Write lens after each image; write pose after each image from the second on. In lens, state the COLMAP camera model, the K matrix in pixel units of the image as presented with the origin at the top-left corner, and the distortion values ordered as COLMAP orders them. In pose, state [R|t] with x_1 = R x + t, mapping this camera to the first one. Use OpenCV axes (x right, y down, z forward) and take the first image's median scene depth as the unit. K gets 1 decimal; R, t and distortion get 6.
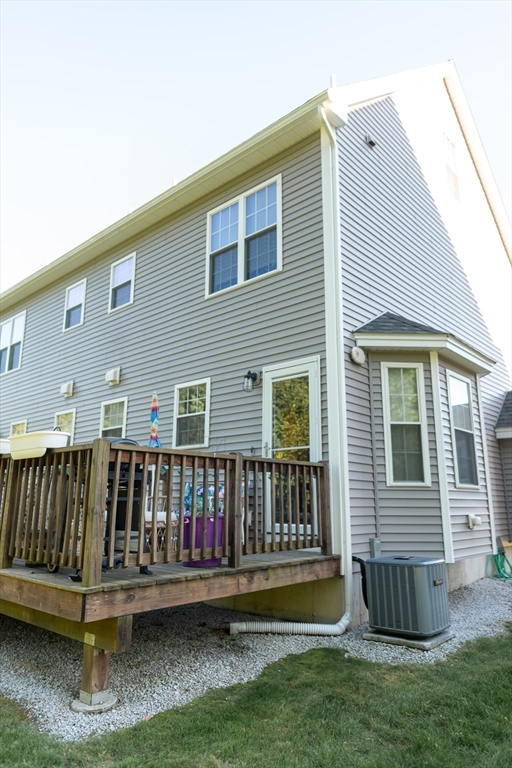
lens RADIAL K [[513.5, 0, 256.2], [0, 513.5, 383.6], [0, 0, 1]] dist [-0.003437, 0.006050]
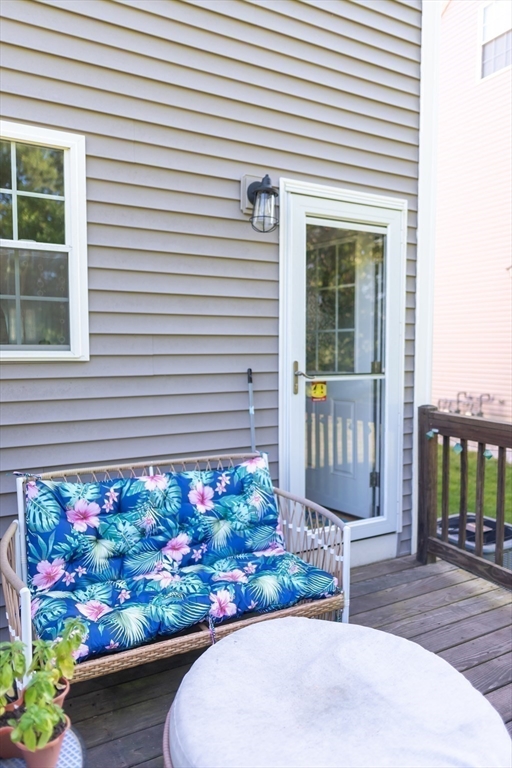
lens RADIAL K [[513.5, 0, 255.8], [0, 513.5, 385.0], [0, 0, 1]] dist [-0.003437, 0.006050]
pose [[0.350754, -0.061840, 0.934424, -0.413449], [-0.204395, 0.968705, 0.140833, 0.080527], [-0.913890, -0.240389, 0.327137, 0.899123]]
